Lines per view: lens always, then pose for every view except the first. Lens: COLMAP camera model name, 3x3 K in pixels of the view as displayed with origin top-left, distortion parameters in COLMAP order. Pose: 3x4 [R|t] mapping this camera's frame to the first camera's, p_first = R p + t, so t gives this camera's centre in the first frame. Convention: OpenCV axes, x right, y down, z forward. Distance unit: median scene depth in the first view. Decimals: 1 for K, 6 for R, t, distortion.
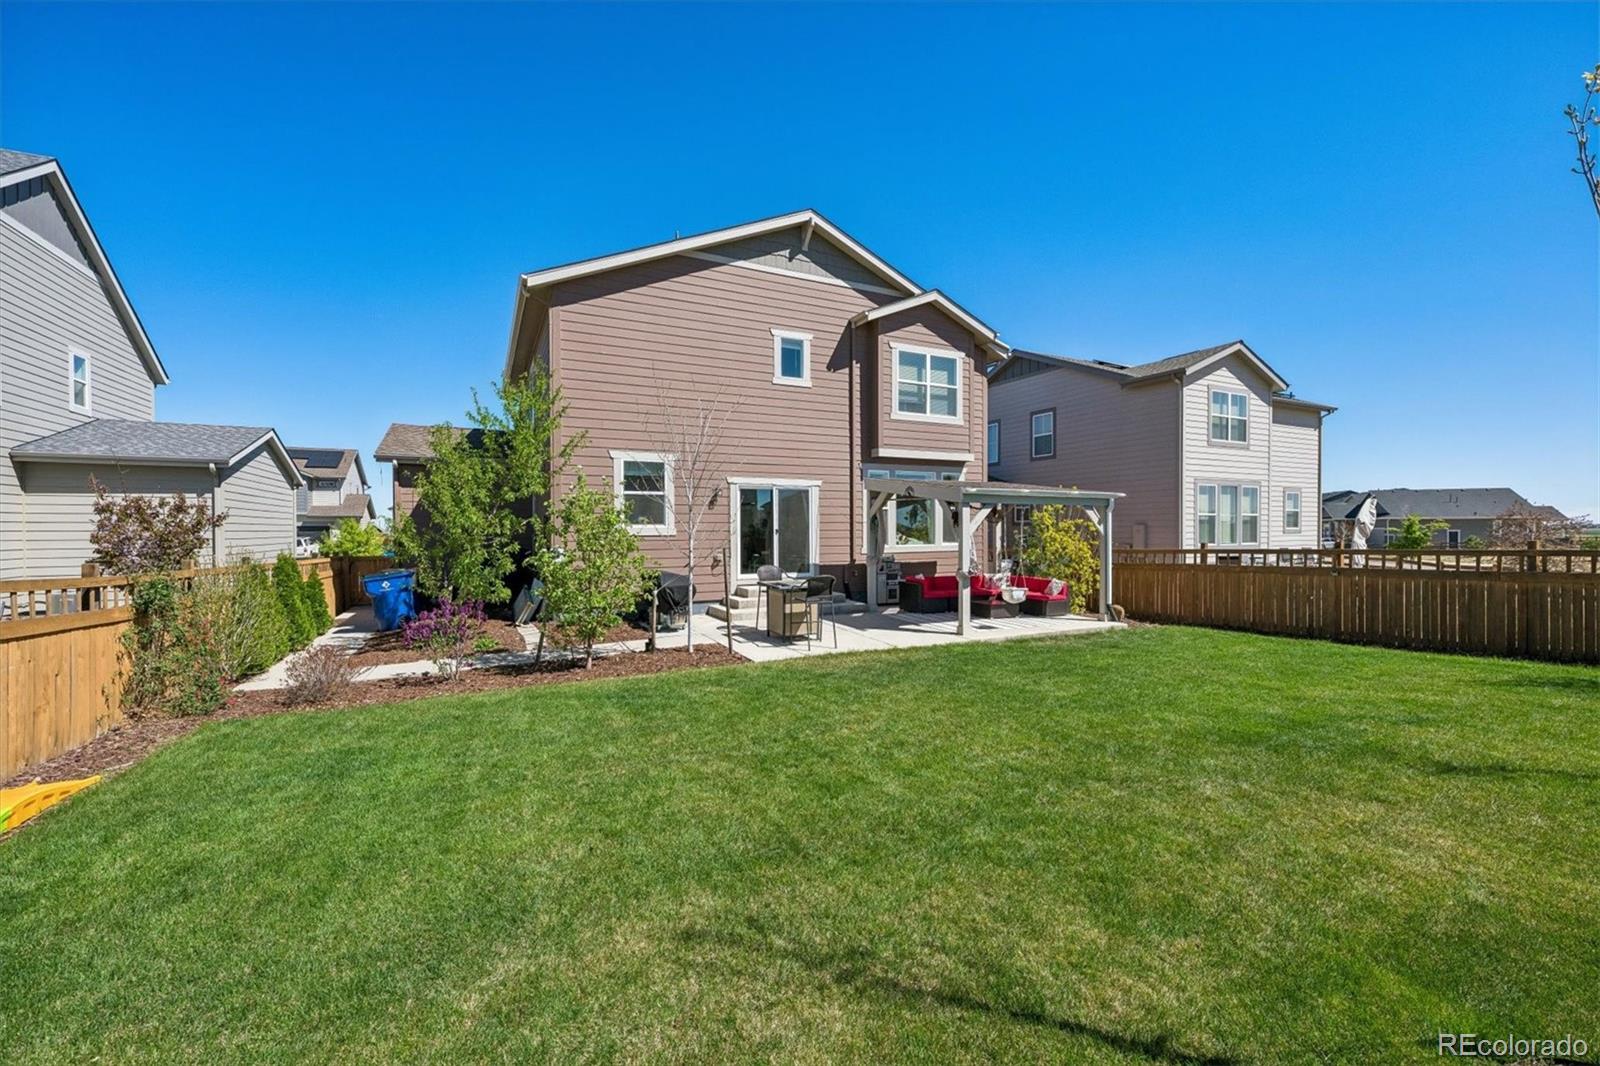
lens RADIAL K [[649.4, 0, 804.1], [0, 649.4, 531.6], [0, 0, 1]] dist [-0.003745, 0.001082]
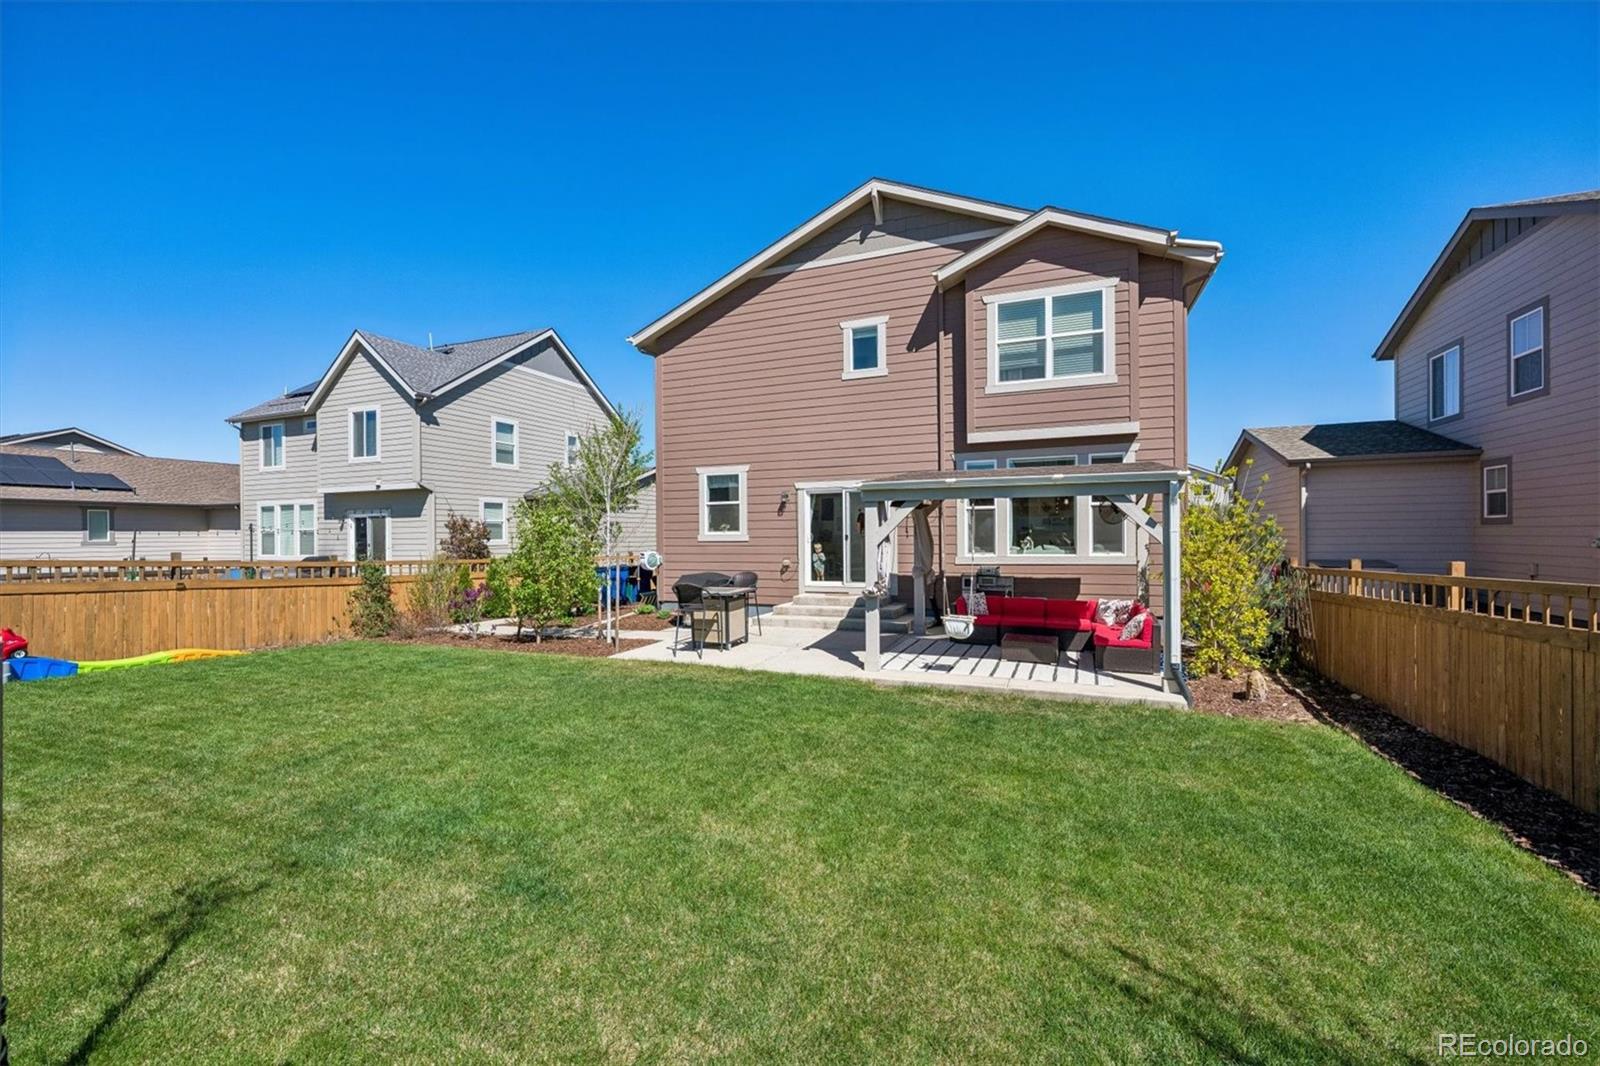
lens RADIAL K [[649.4, 0, 785.0], [0, 649.4, 530.9], [0, 0, 1]] dist [-0.003745, 0.001082]
pose [[0.657475, -0.009677, -0.753414, 0.570889], [0.003249, 0.999945, -0.010008, -0.000405], [0.753469, 0.004132, 0.657470, 0.302874]]
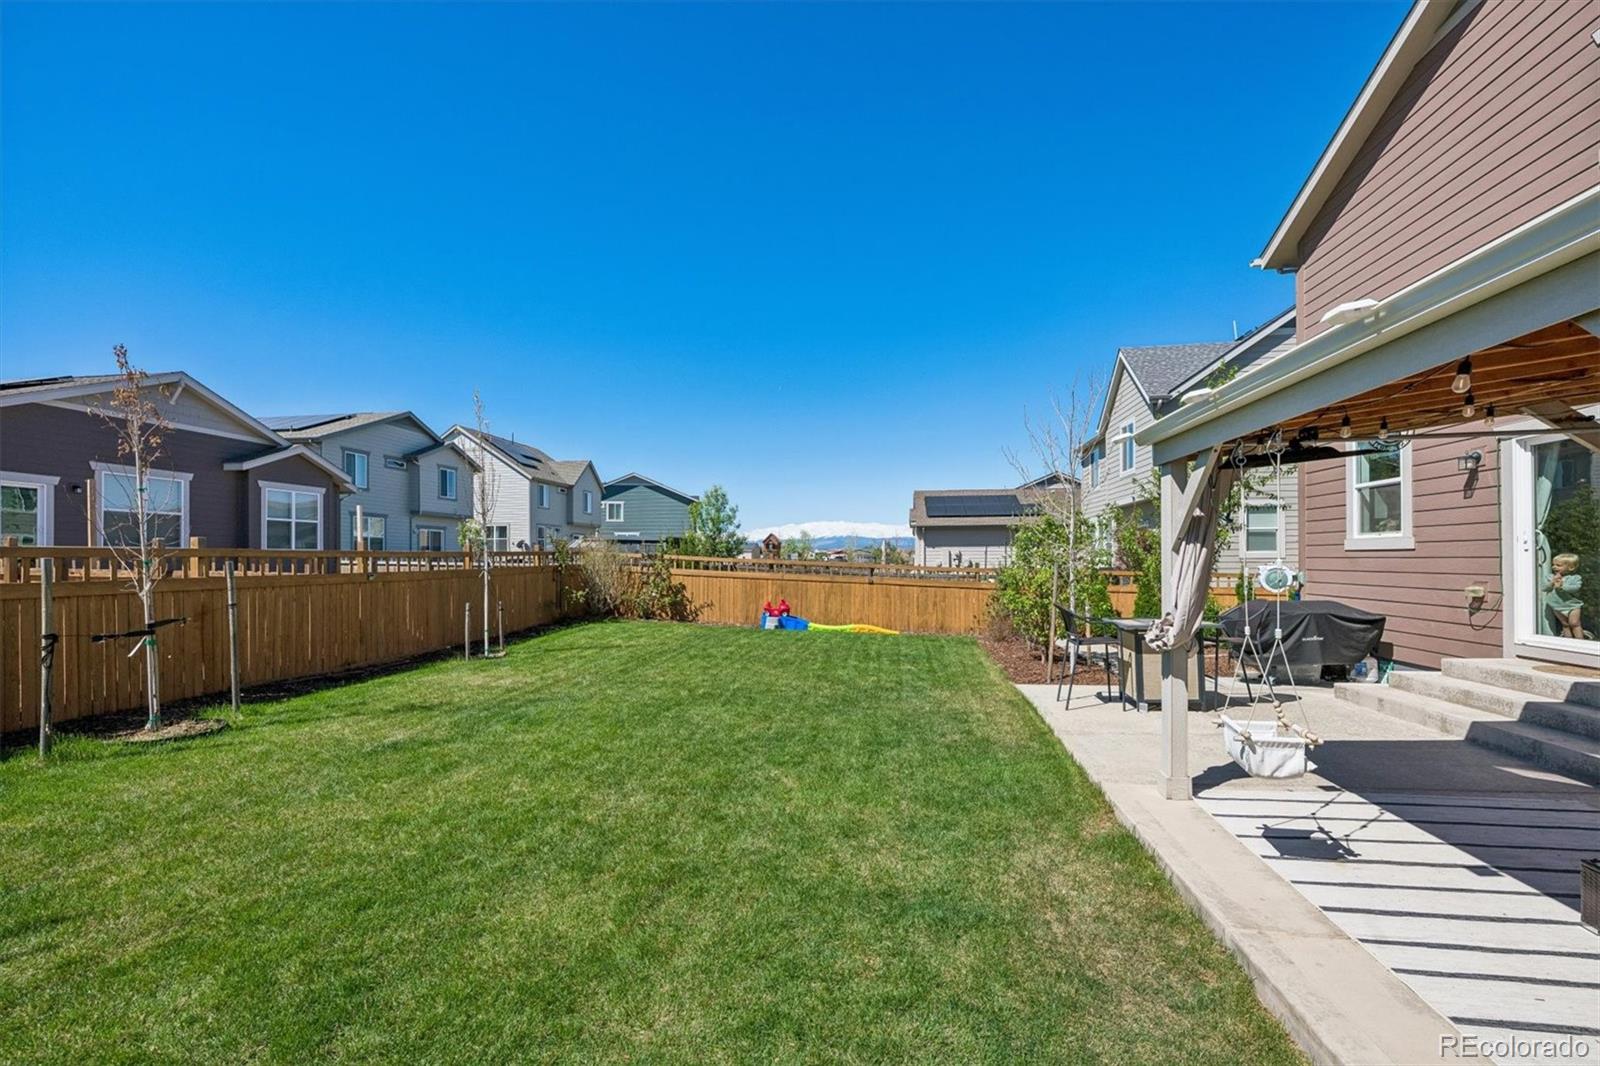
lens RADIAL K [[649.4, 0, 794.8], [0, 649.4, 559.9], [0, 0, 1]] dist [-0.003745, 0.001082]
pose [[-0.570839, 0.007848, -0.821024, 0.525561], [0.003721, 0.999969, 0.006972, 0.008188], [0.821053, 0.000925, -0.570851, 0.773408]]
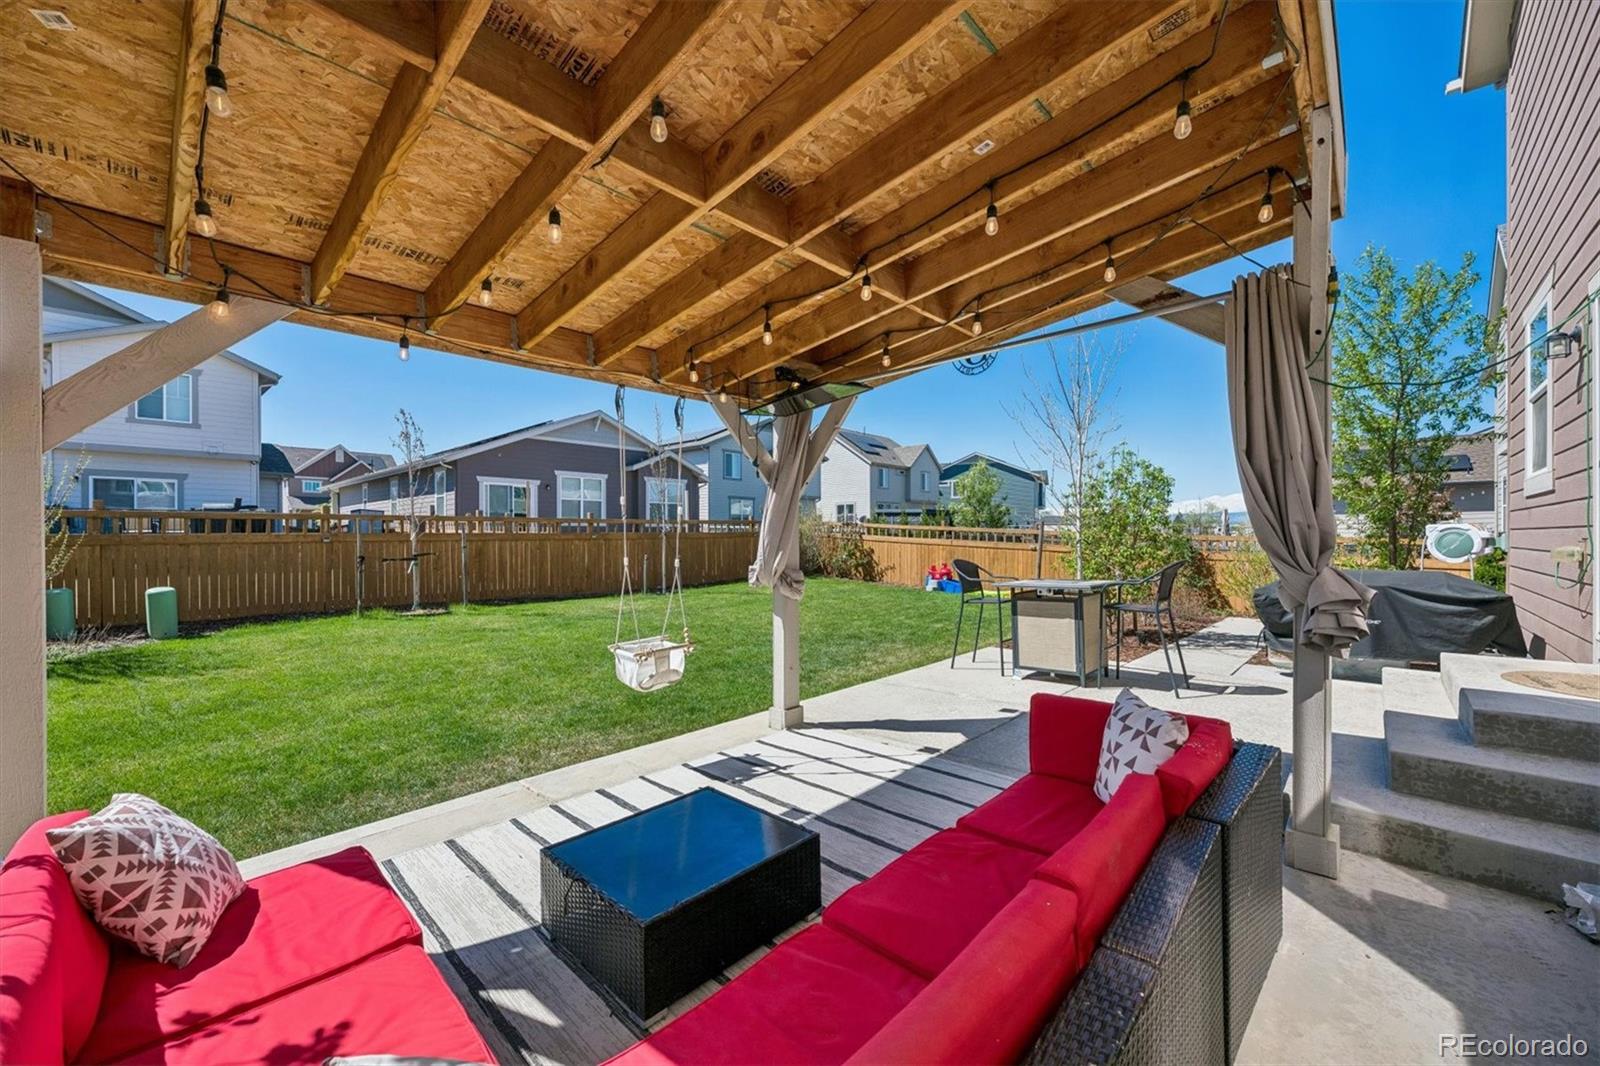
lens RADIAL K [[600.1, 0, 799.4], [0, 600.1, 538.1], [0, 0, 1]] dist [-0.001290, -0.000054]
pose [[-0.927054, 0.008425, -0.374834, 0.314620], [0.004930, 0.999935, 0.010280, 0.022146], [0.374897, 0.007682, -0.927035, 0.989268]]
